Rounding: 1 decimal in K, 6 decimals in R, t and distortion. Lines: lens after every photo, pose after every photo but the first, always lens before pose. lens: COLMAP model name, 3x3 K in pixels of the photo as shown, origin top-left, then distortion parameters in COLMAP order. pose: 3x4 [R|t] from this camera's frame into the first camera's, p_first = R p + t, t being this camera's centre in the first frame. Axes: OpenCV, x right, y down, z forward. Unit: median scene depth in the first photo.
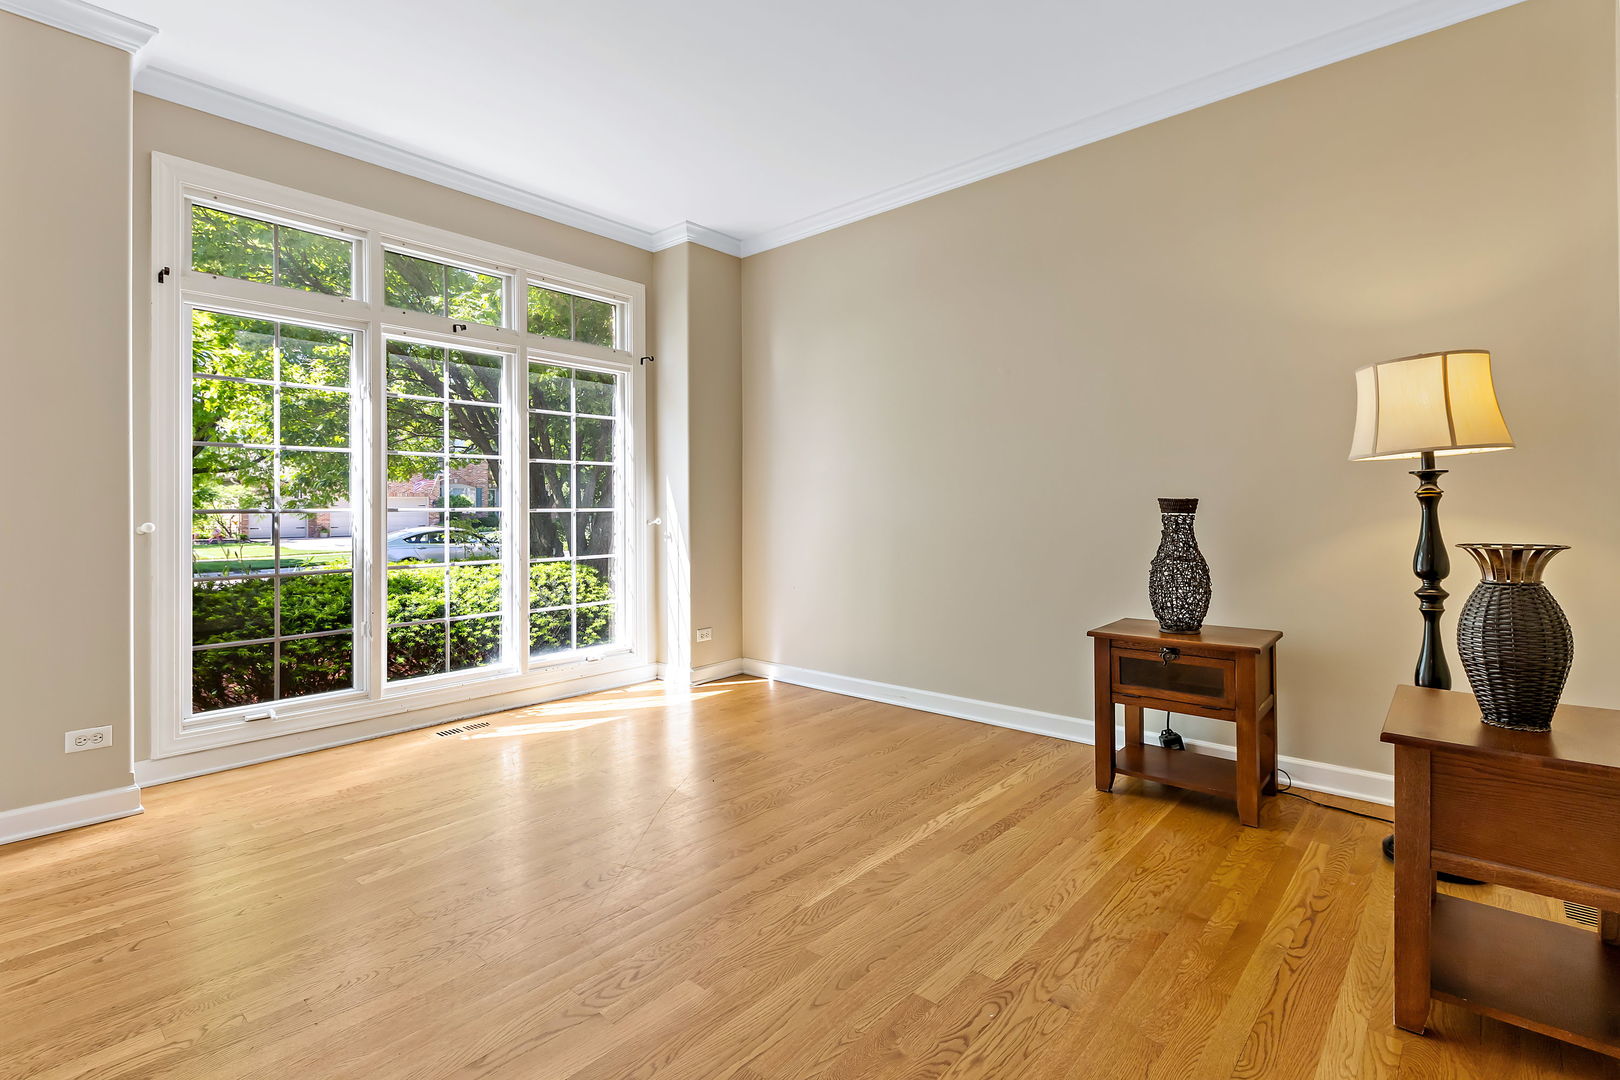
lens RADIAL K [[754.9, 0, 803.4], [0, 754.9, 512.1], [0, 0, 1]] dist [0.001867, 0.000124]
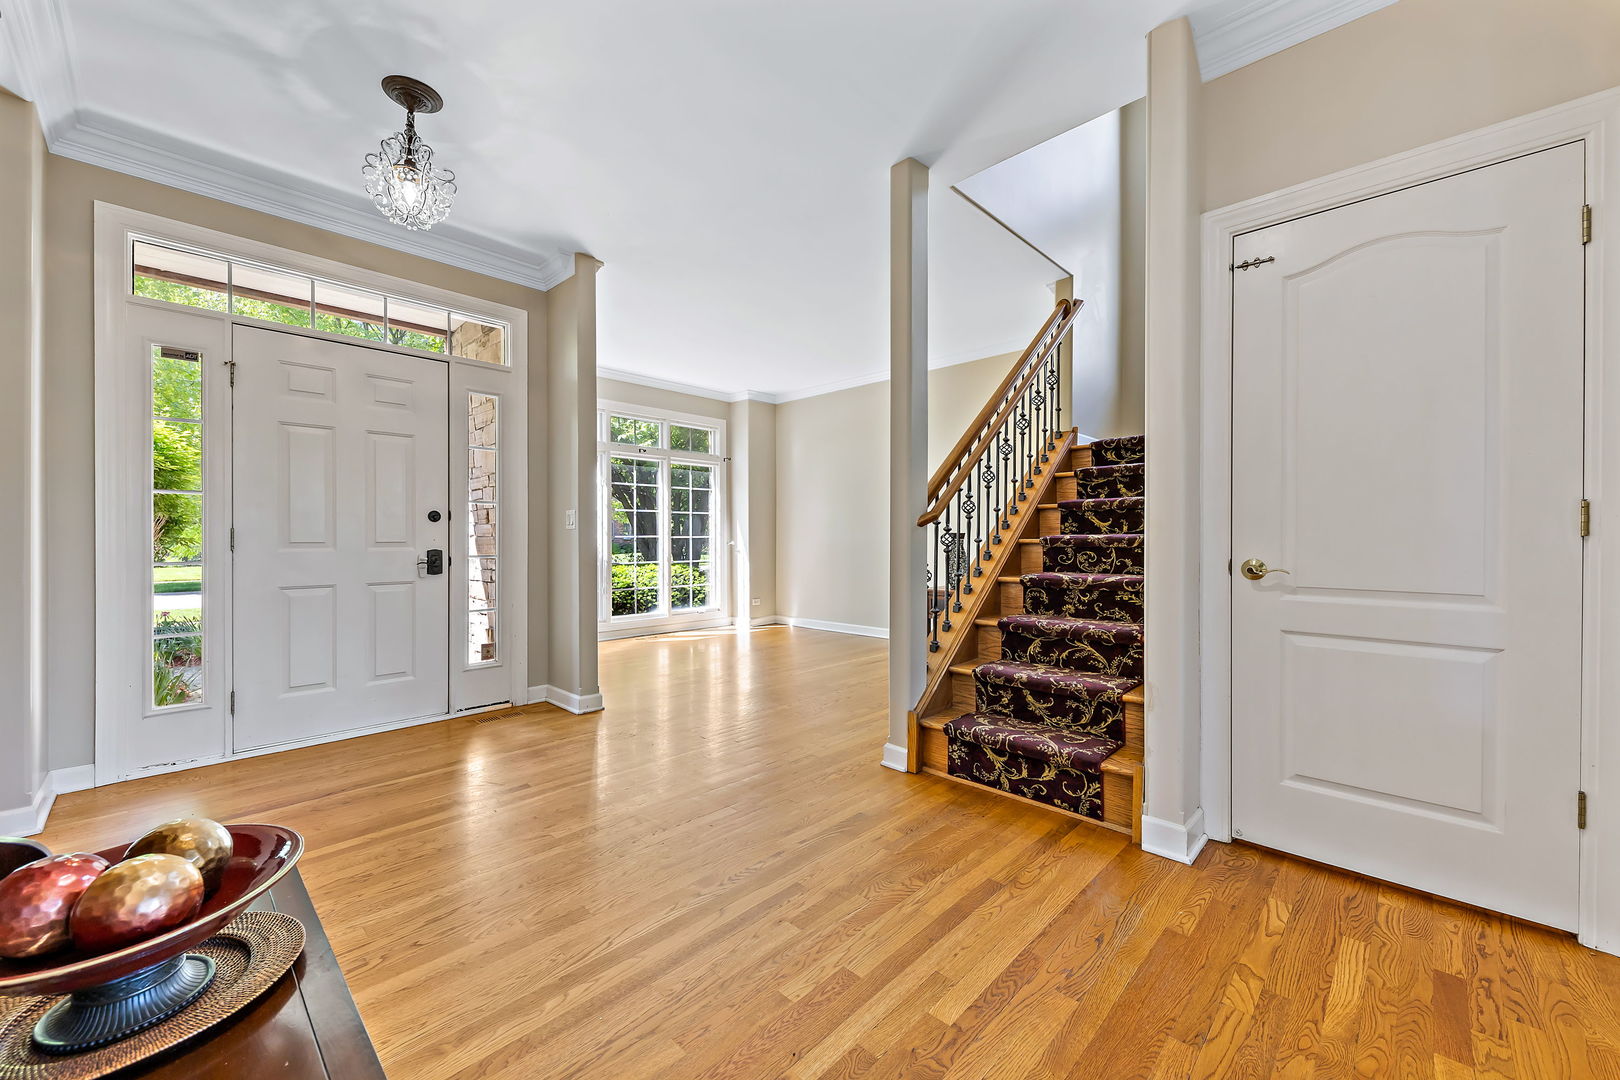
lens RADIAL K [[617.8, 0, 828.5], [0, 617.8, 541.5], [0, 0, 1]] dist [-0.000026, -0.000177]
pose [[0.999984, 0.004146, -0.003913, 0.066357], [-0.004138, 0.999989, 0.002193, 0.004011], [0.003922, -0.002177, 0.999990, -0.648707]]
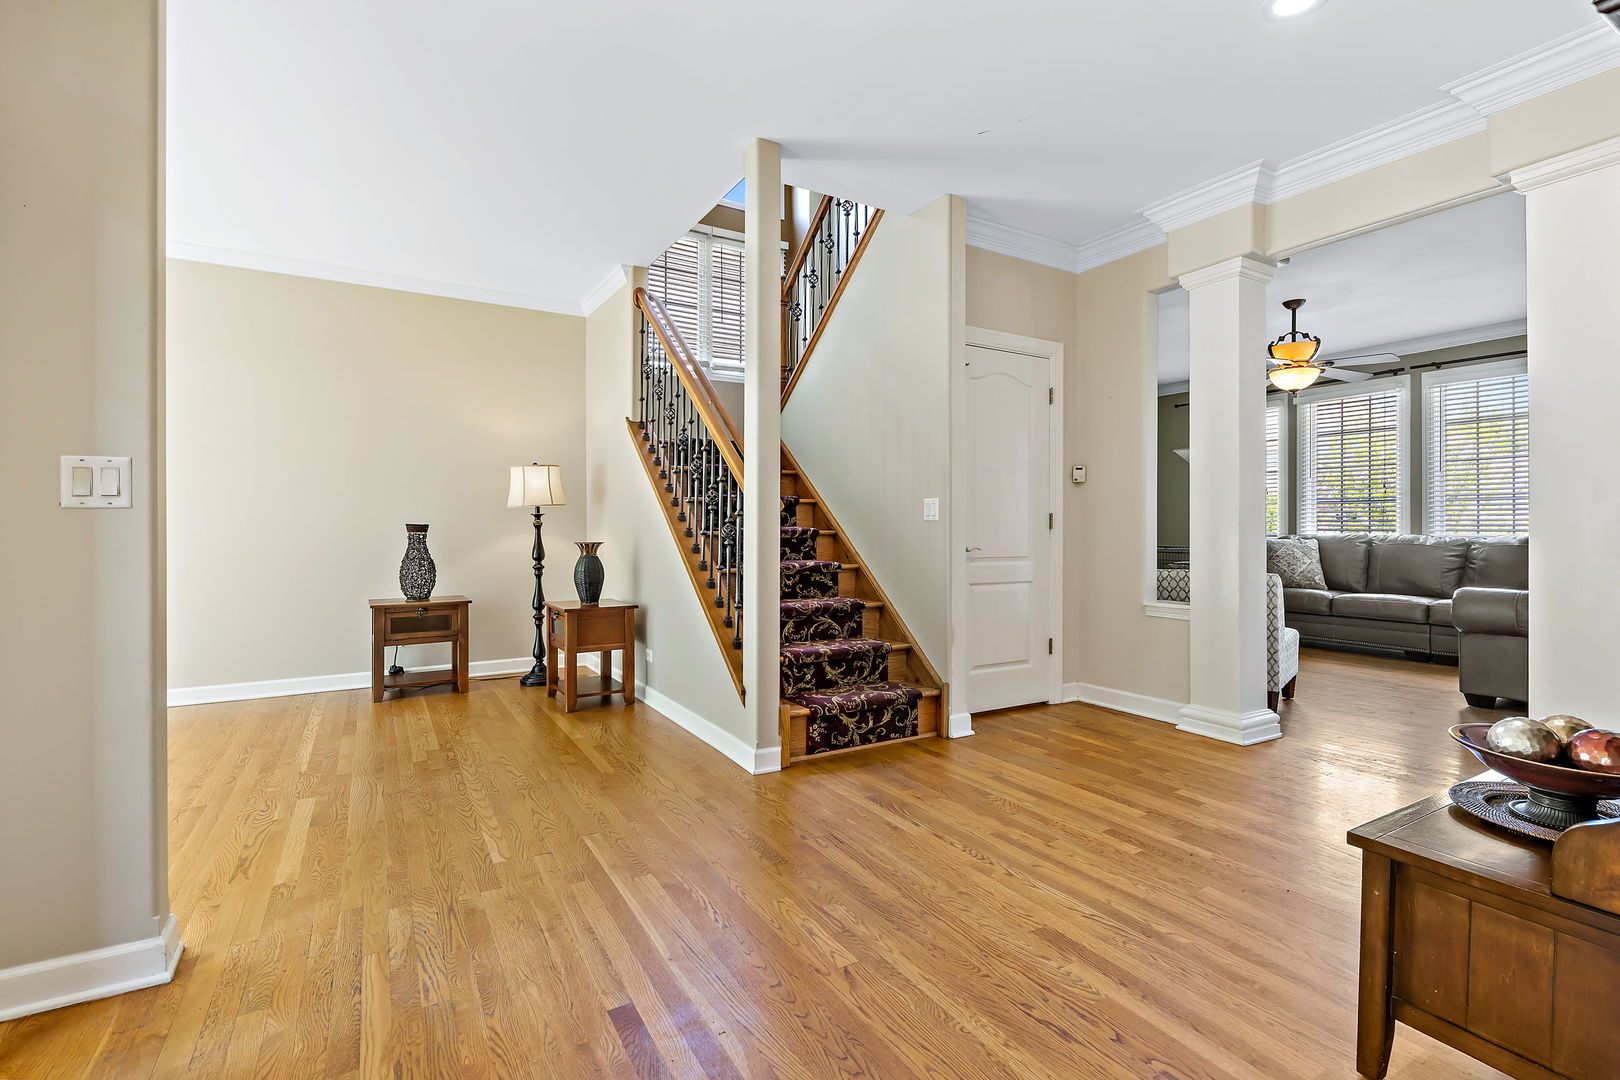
lens RADIAL K [[707.1, 0, 811.6], [0, 707.1, 532.6], [0, 0, 1]] dist [-0.000189, -0.000521]
pose [[0.301582, -0.000726, 0.953440, -0.540700], [0.003867, 0.999992, -0.000461, 0.003819], [-0.953432, 0.003826, 0.301582, -0.248494]]
